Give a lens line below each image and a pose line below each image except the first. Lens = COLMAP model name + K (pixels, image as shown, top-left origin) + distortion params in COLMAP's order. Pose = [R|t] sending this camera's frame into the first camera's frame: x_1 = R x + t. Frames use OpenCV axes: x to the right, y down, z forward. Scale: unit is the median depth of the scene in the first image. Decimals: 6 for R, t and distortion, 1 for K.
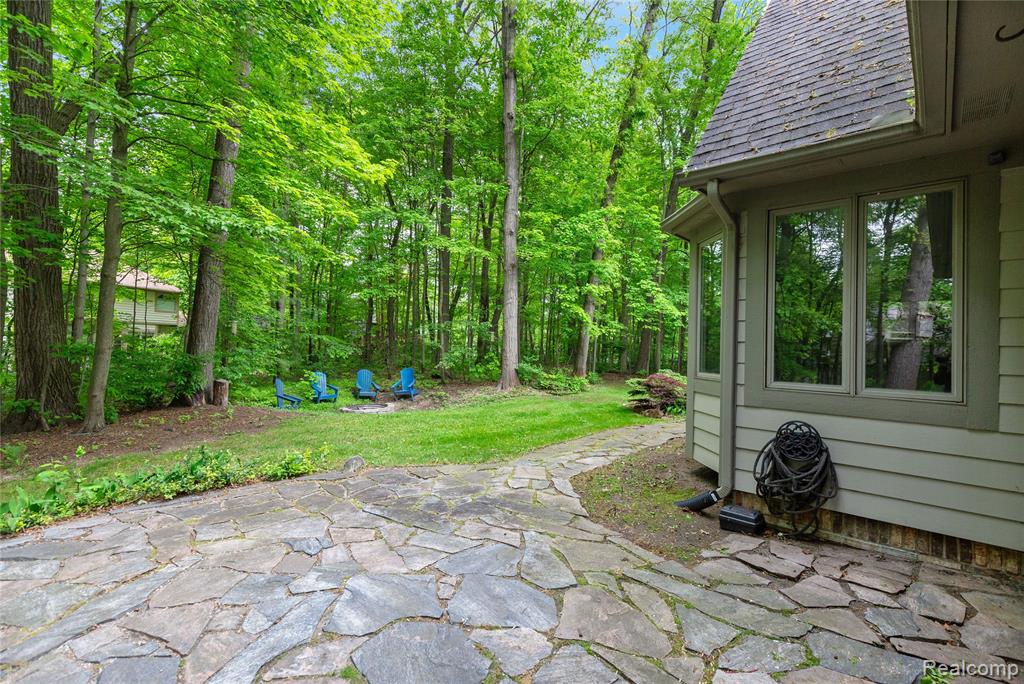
lens RADIAL K [[469.0, 0, 507.7], [0, 469.0, 344.3], [0, 0, 1]] dist [0.004918, 0.000398]
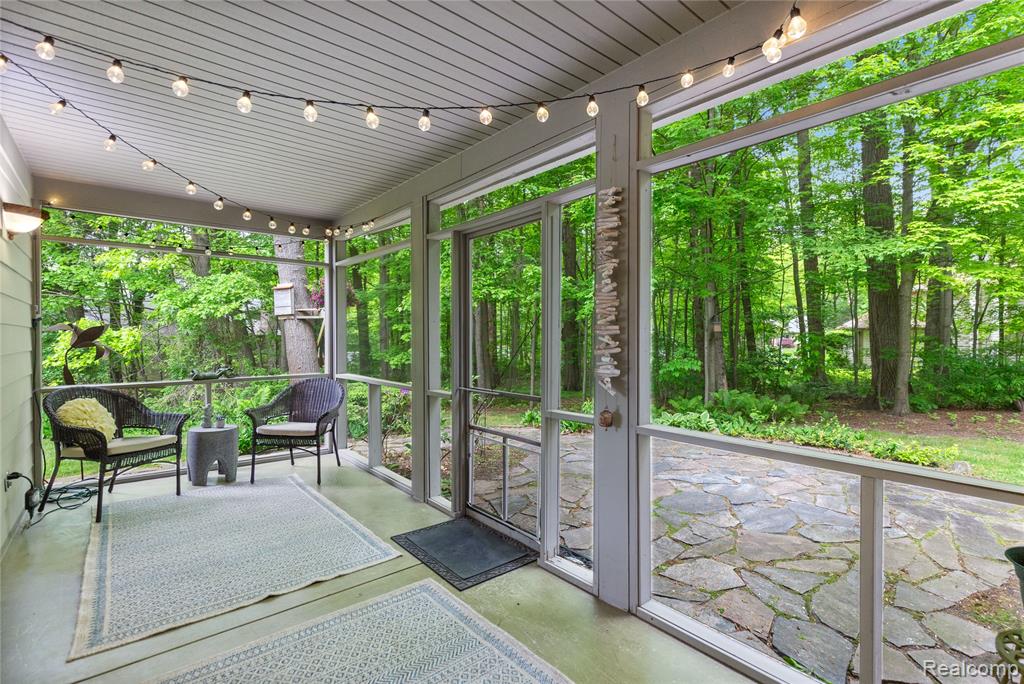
lens RADIAL K [[469.0, 0, 511.7], [0, 469.0, 344.9], [0, 0, 1]] dist [0.004918, 0.000398]
pose [[-0.150562, -0.008830, -0.988561, 1.498943], [0.001551, 0.999957, -0.009168, -0.000254], [0.988599, -0.002913, -0.150542, 0.388342]]
